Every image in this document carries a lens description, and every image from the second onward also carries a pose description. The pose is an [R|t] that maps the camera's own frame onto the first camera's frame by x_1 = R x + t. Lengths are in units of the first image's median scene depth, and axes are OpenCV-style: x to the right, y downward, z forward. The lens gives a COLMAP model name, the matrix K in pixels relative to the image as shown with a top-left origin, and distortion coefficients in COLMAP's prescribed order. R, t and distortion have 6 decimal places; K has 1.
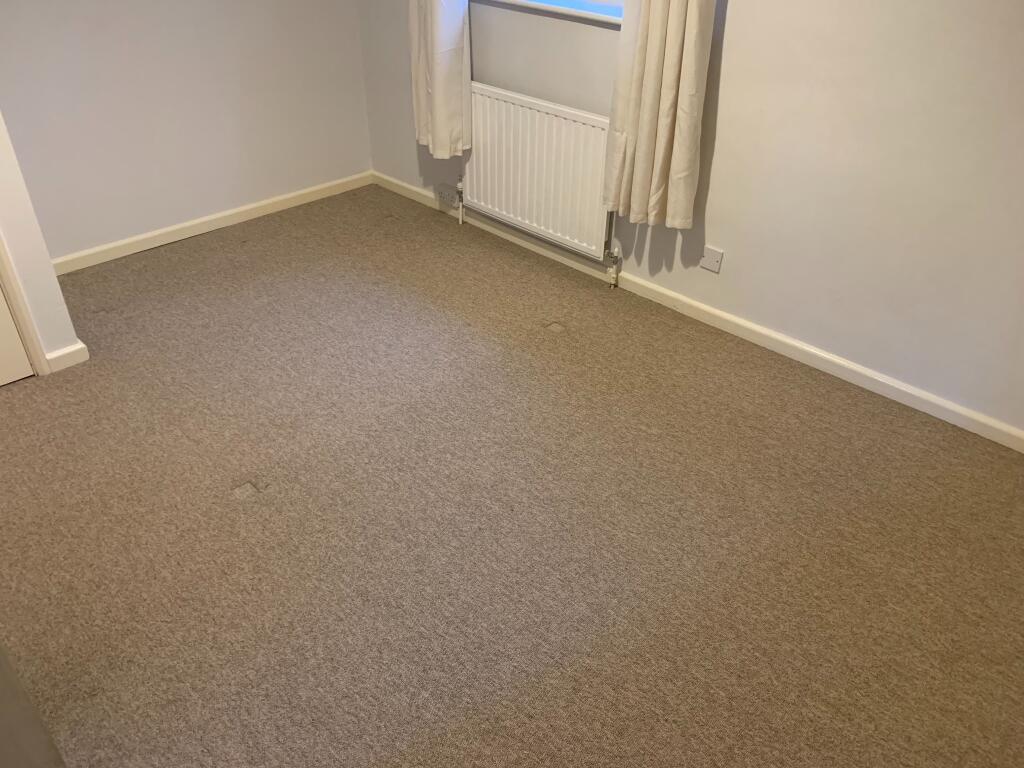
lens RADIAL K [[775.7, 0, 508.4], [0, 775.7, 381.9], [0, 0, 1]] dist [0.009723, -0.018170]
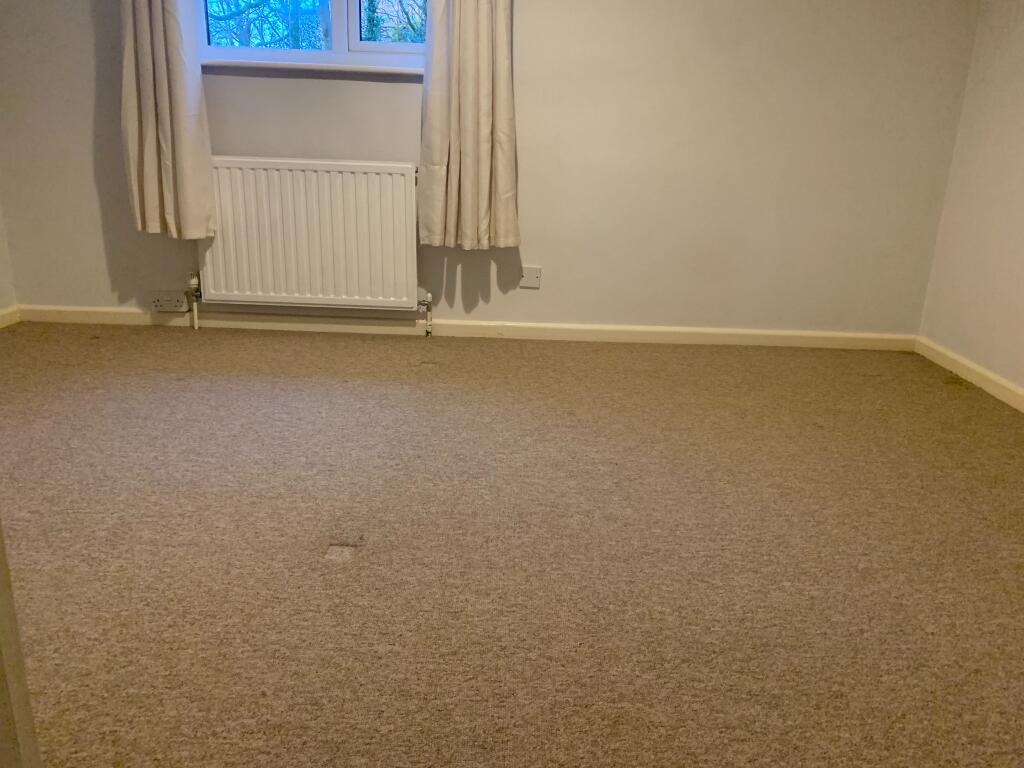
lens RADIAL K [[775.7, 0, 510.8], [0, 775.7, 386.0], [0, 0, 1]] dist [0.009723, -0.018170]
pose [[0.725395, -0.193669, 0.660526, -0.494788], [0.364864, 0.921885, -0.130396, 0.111837], [-0.583675, 0.335591, 0.739393, 0.259634]]
